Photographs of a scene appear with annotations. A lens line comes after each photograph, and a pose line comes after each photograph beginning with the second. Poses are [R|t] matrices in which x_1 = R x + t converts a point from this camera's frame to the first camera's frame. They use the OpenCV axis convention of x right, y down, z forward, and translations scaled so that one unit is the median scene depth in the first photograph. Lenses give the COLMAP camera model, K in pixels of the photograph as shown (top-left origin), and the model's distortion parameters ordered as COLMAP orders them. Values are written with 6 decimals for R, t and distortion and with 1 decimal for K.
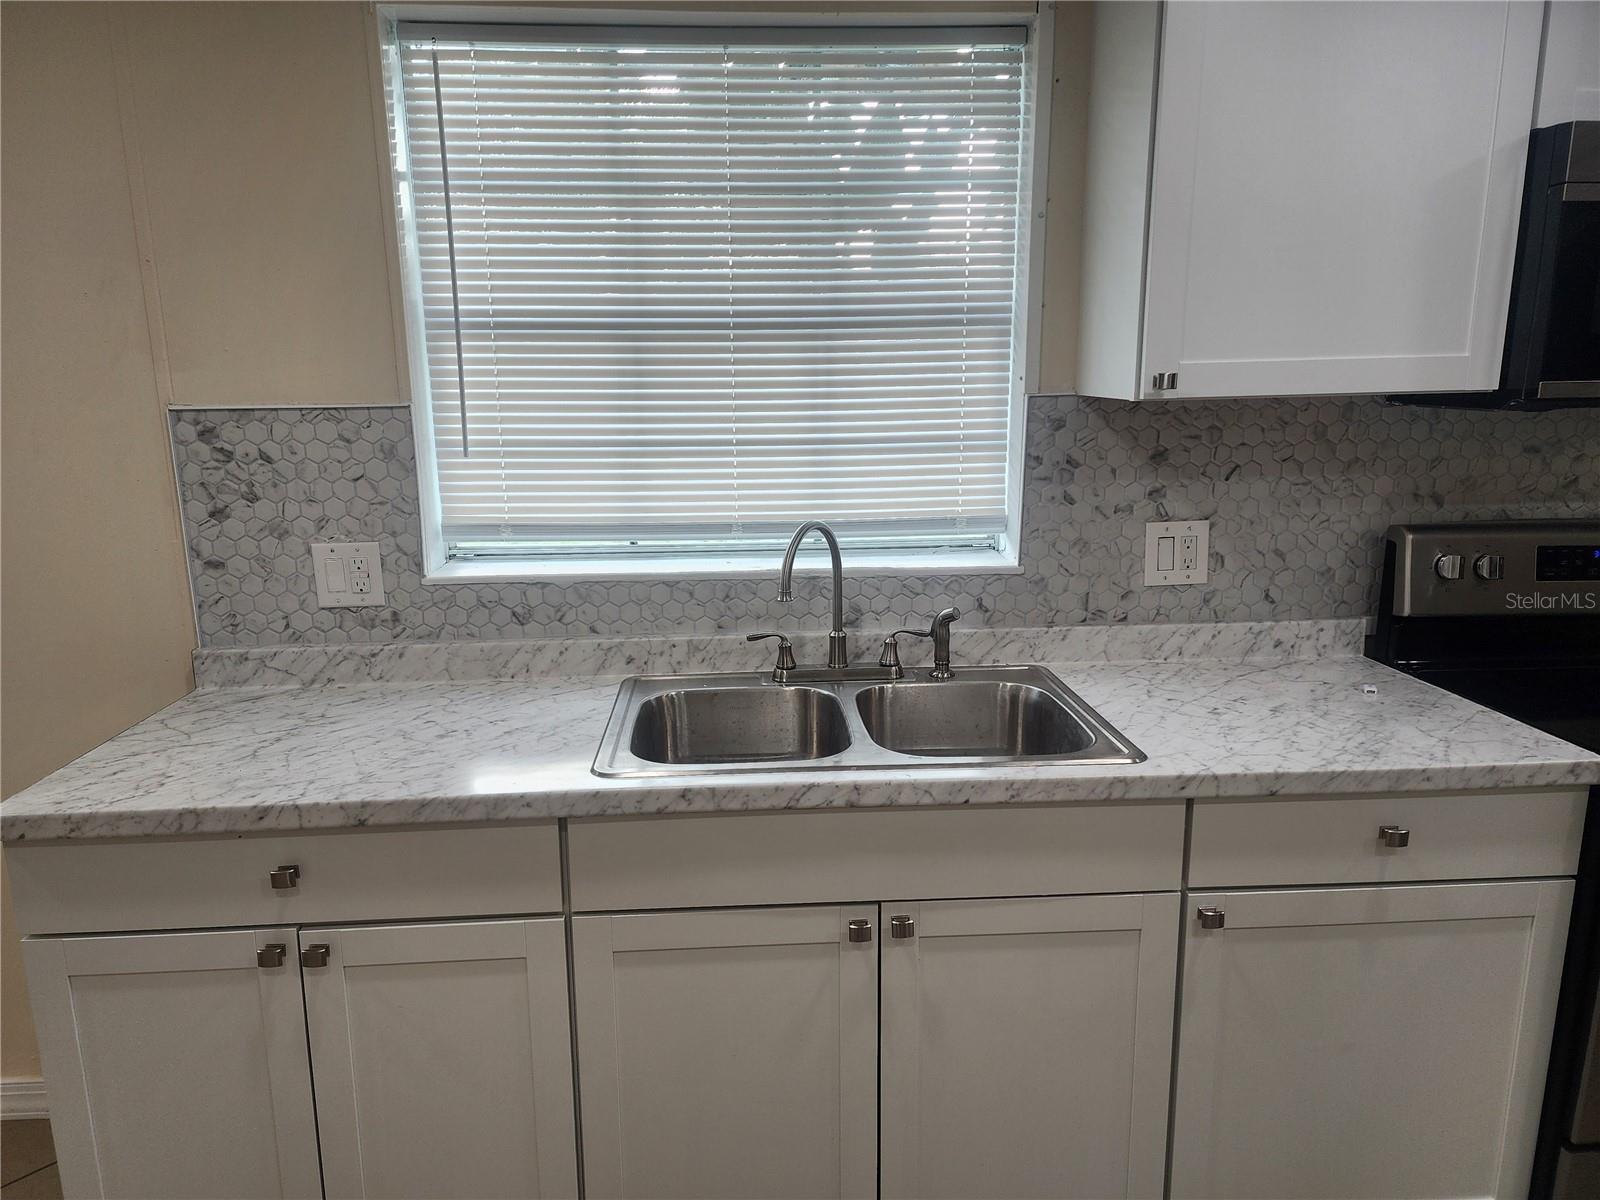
lens RADIAL K [[1069.6, 0, 800.0], [0, 1069.6, 600.0], [0, 0, 1]] dist [0.084429, -0.083008]
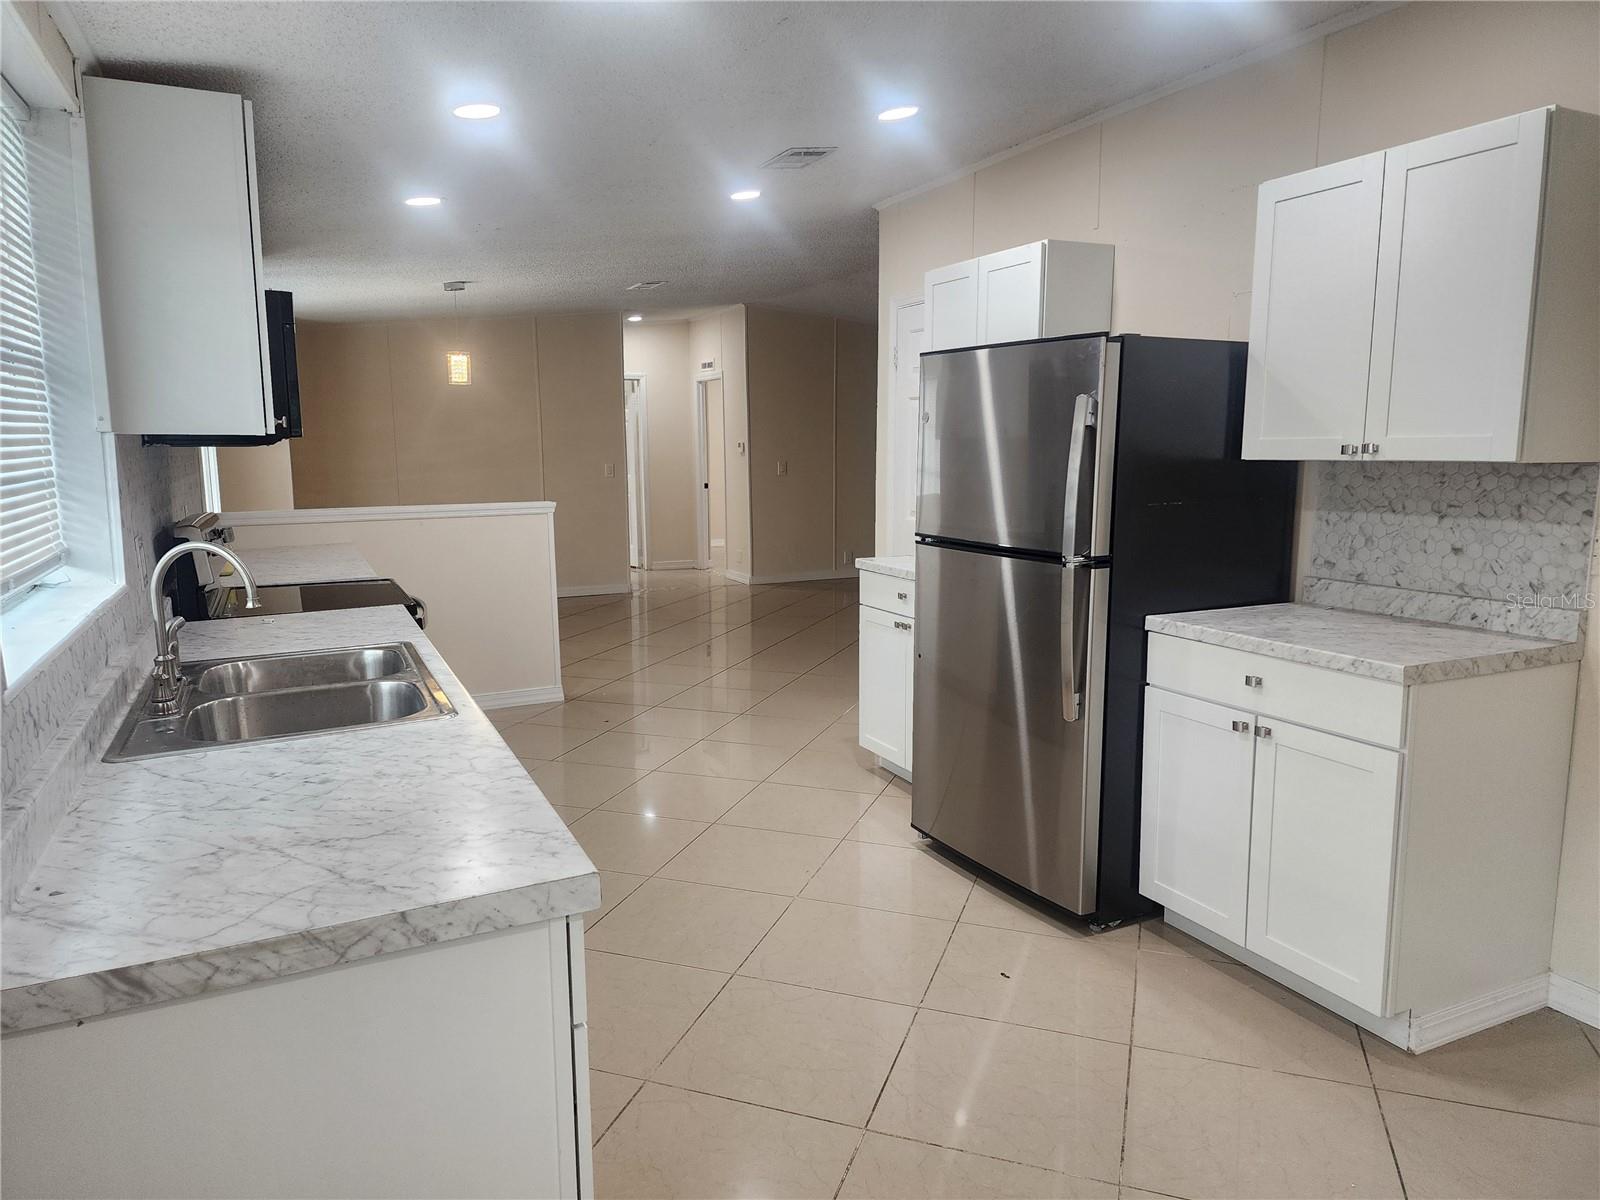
lens RADIAL K [[1069.6, 0, 800.0], [0, 1069.6, 600.0], [0, 0, 1]] dist [0.084429, -0.083008]
pose [[-0.379216, -0.127231, 0.916519, -2.543181], [0.199864, 0.955857, 0.215386, -0.272761], [-0.903465, 0.264857, -0.337048, 1.747578]]
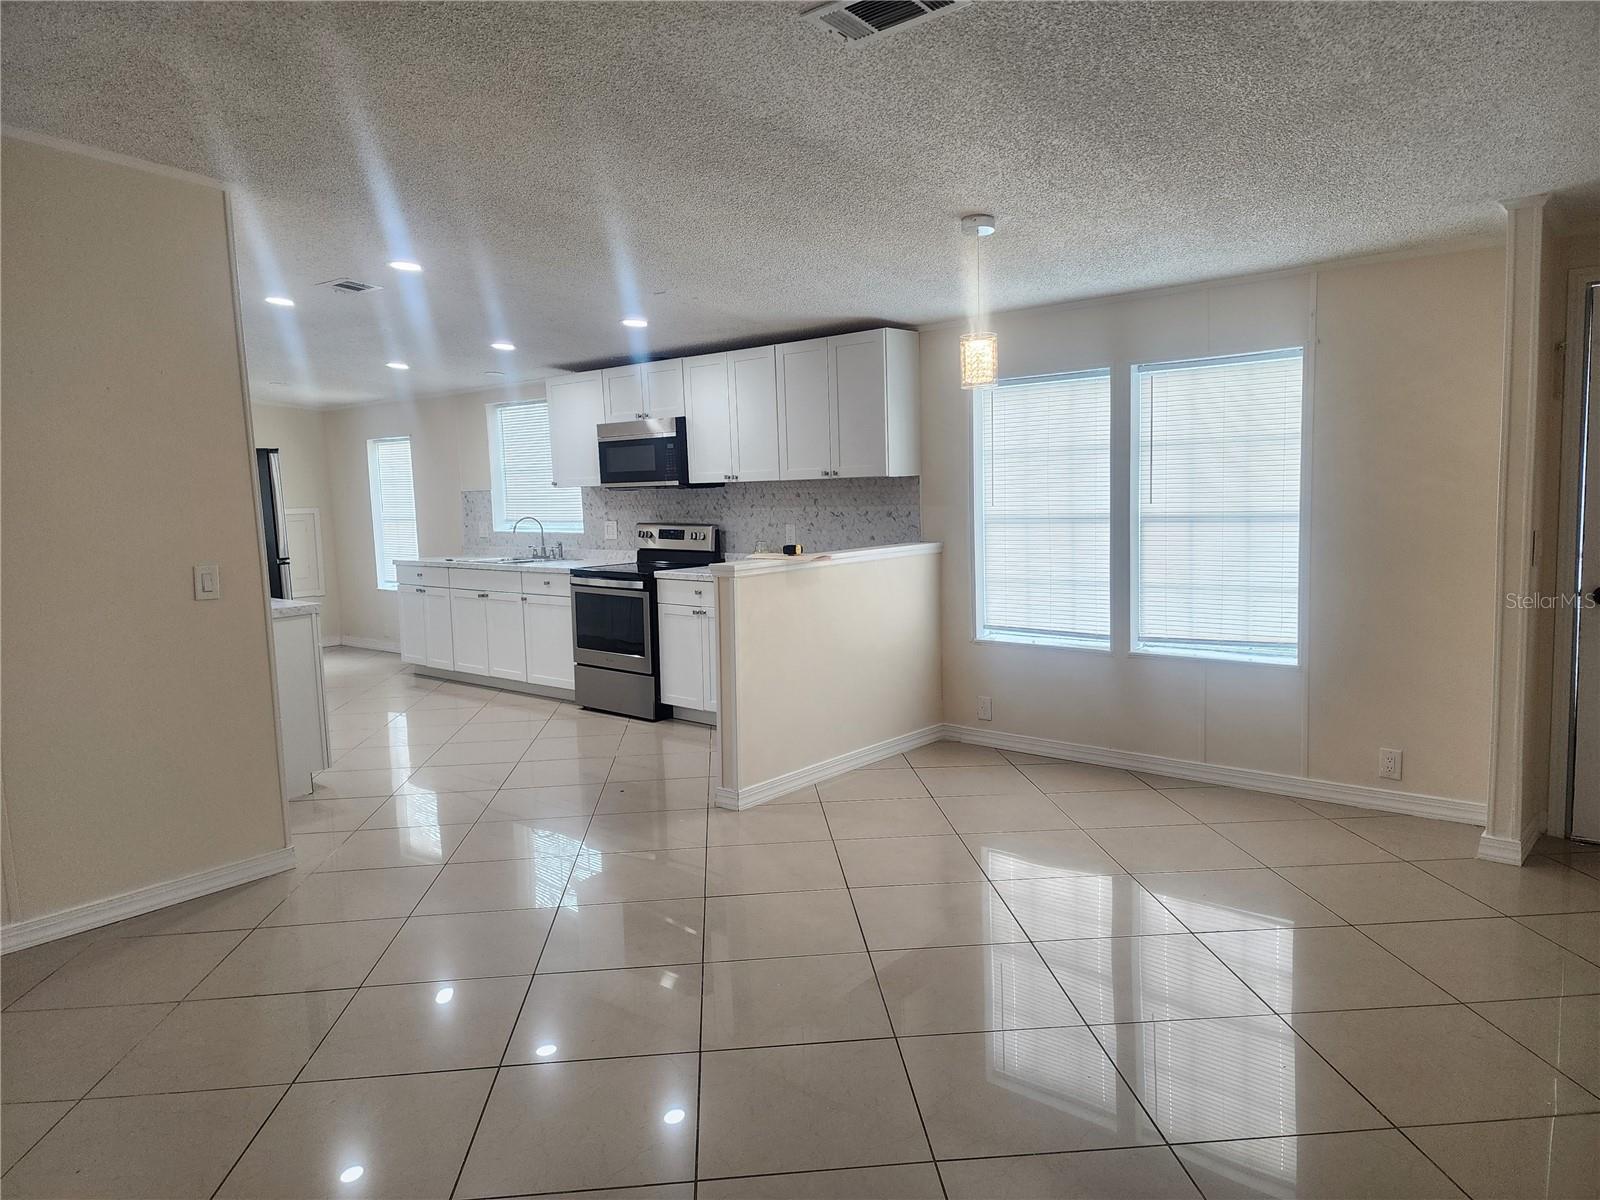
lens RADIAL K [[1065.6, 0, 789.2], [0, 1065.6, 586.2], [0, 0, 1]] dist [0.125695, -0.136483]
pose [[0.705186, 0.057348, -0.706700, 3.305978], [-0.121476, 0.991758, -0.040735, 0.215150], [0.698539, 0.114573, 0.706340, -1.086205]]
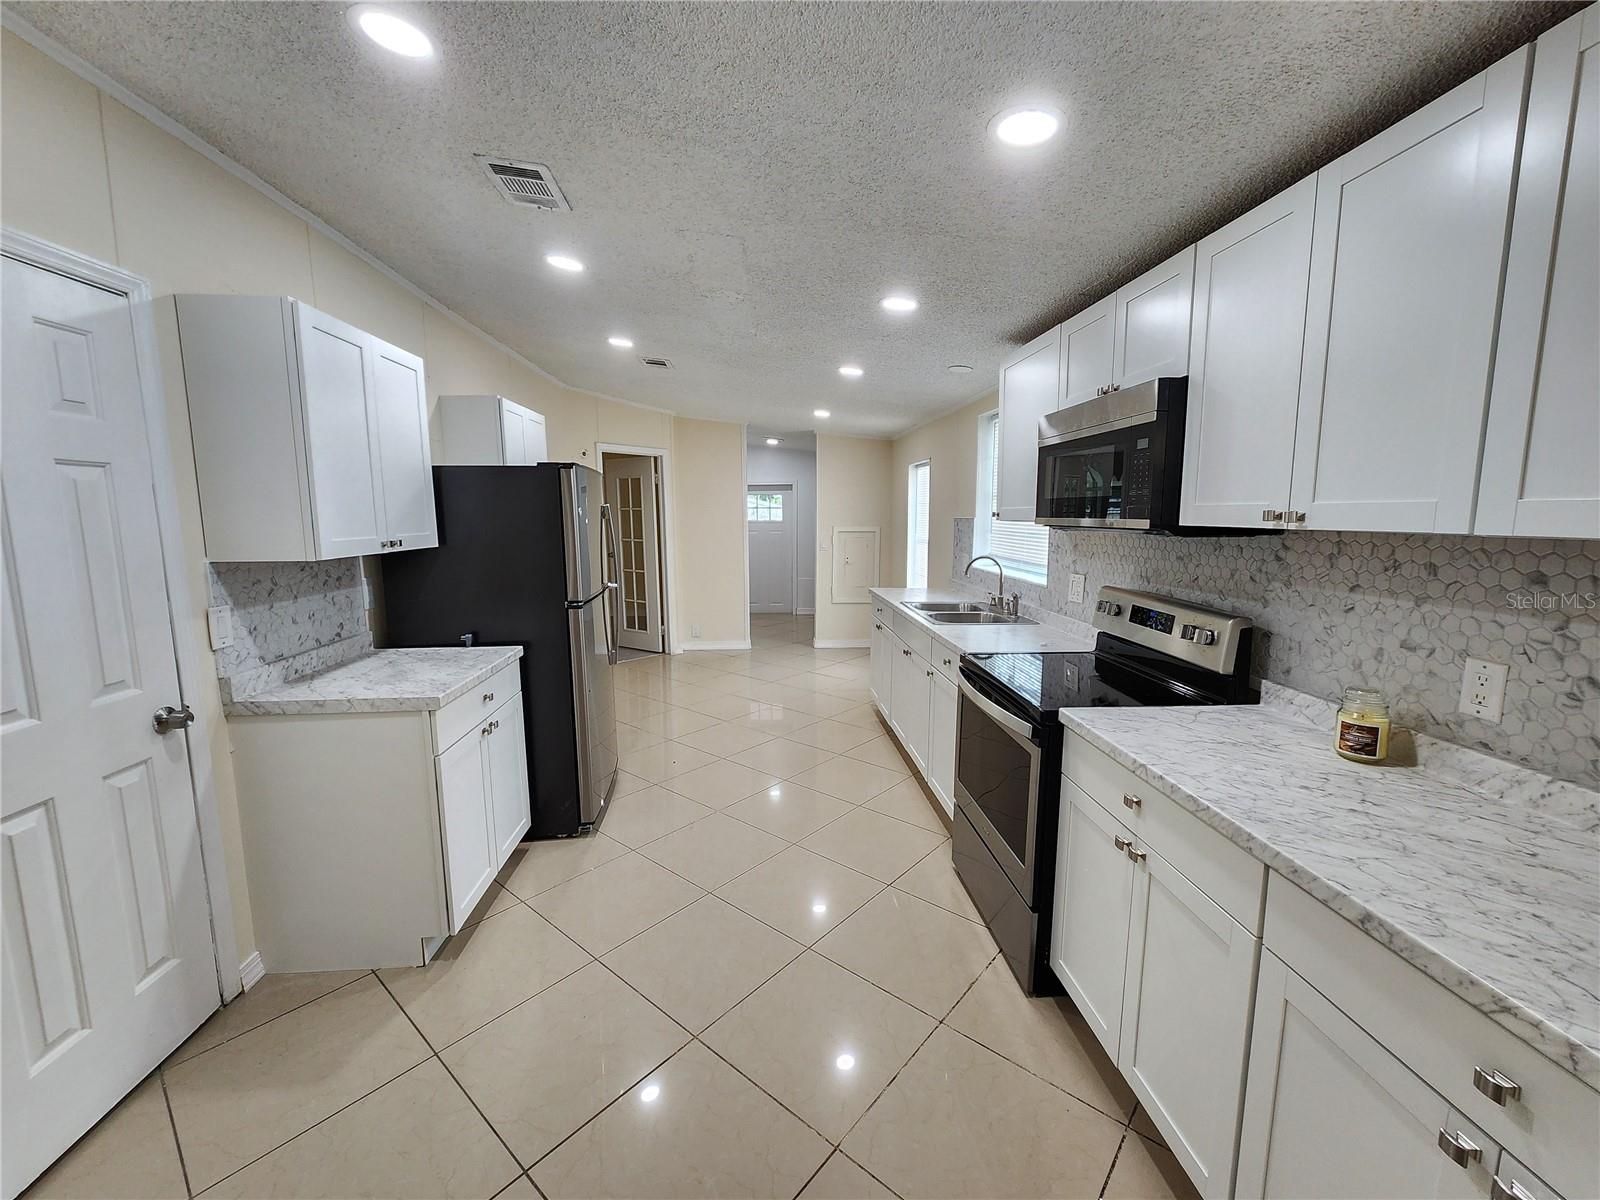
lens RADIAL K [[656.9, 0, 792.8], [0, 656.9, 592.5], [0, 0, 1]] dist [-0.000791, 0.000021]
pose [[0.001068, 0.134714, -0.990884, 1.763200], [-0.203671, 0.970144, 0.131674, -0.096581], [0.979039, 0.201674, 0.028474, 0.360514]]
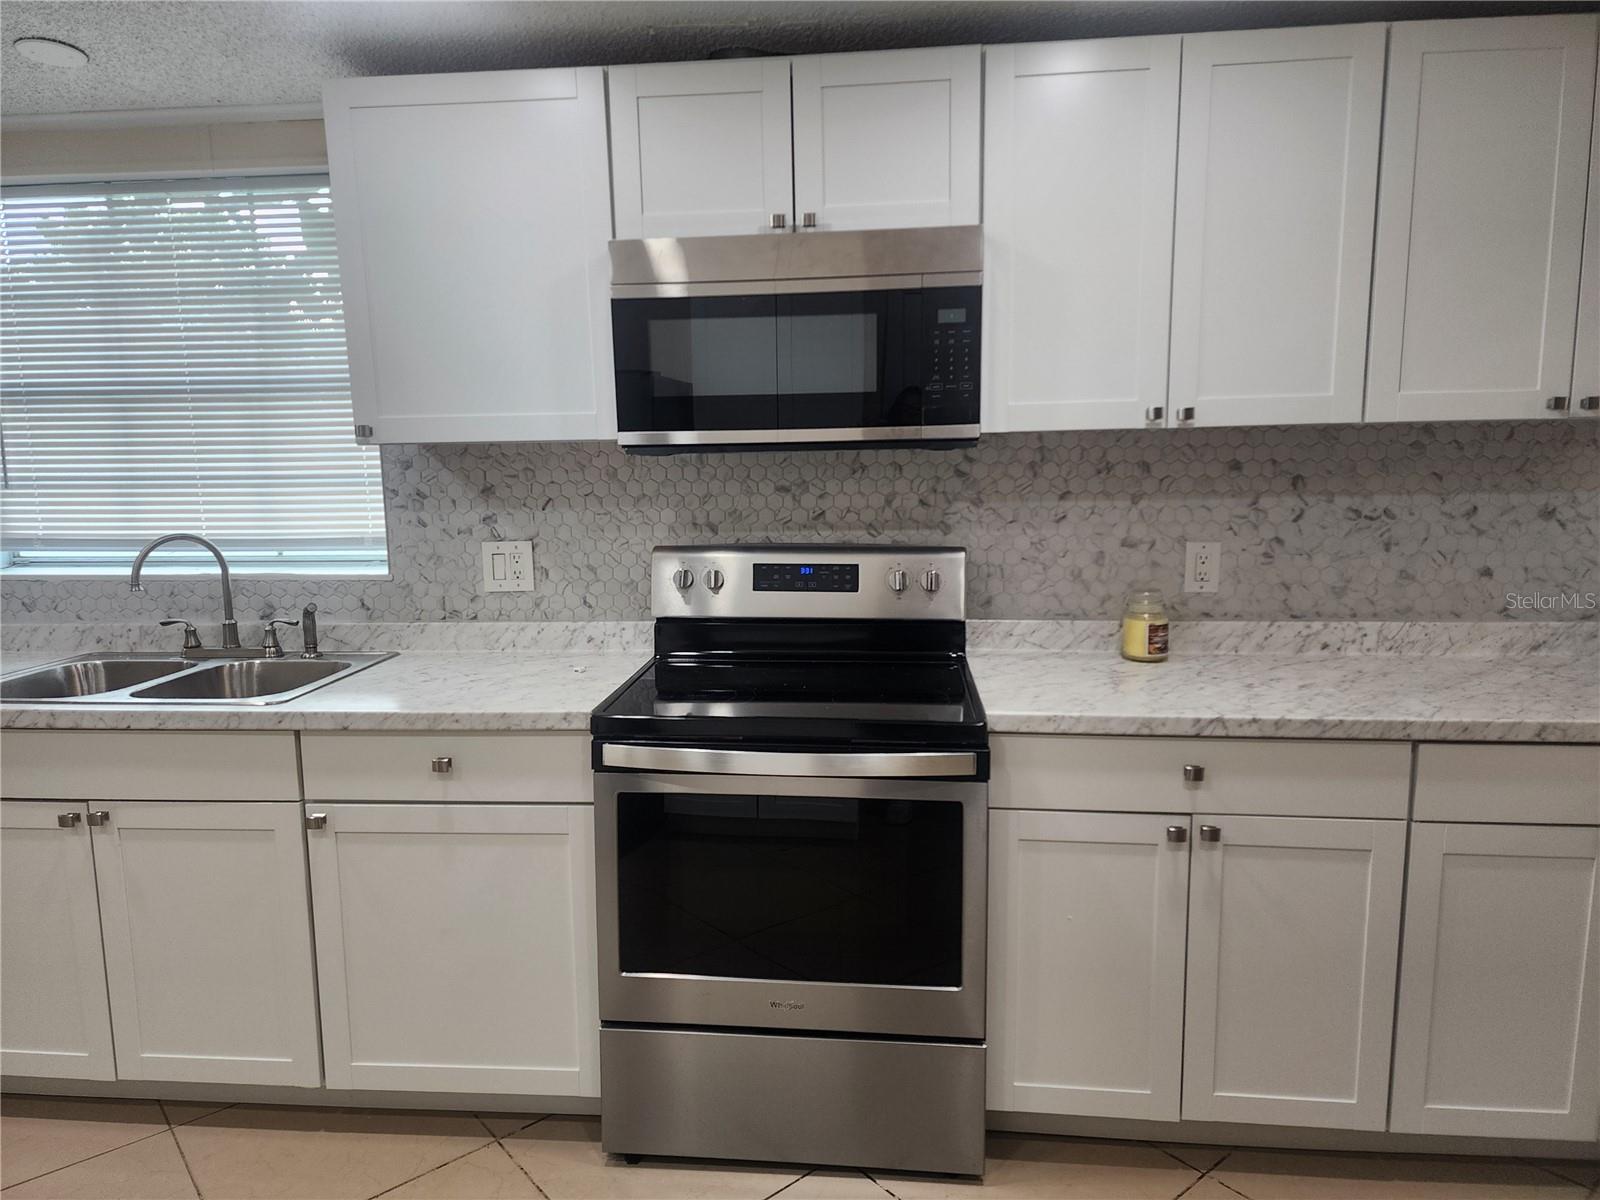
lens RADIAL K [[1065.6, 0, 789.2], [0, 1065.6, 586.2], [0, 0, 1]] dist [0.125695, -0.136483]
pose [[0.987343, 0.016180, -0.157775, 0.880391], [-0.026461, 0.997645, -0.063279, 0.051916], [0.156380, 0.066653, 0.985446, -0.201258]]
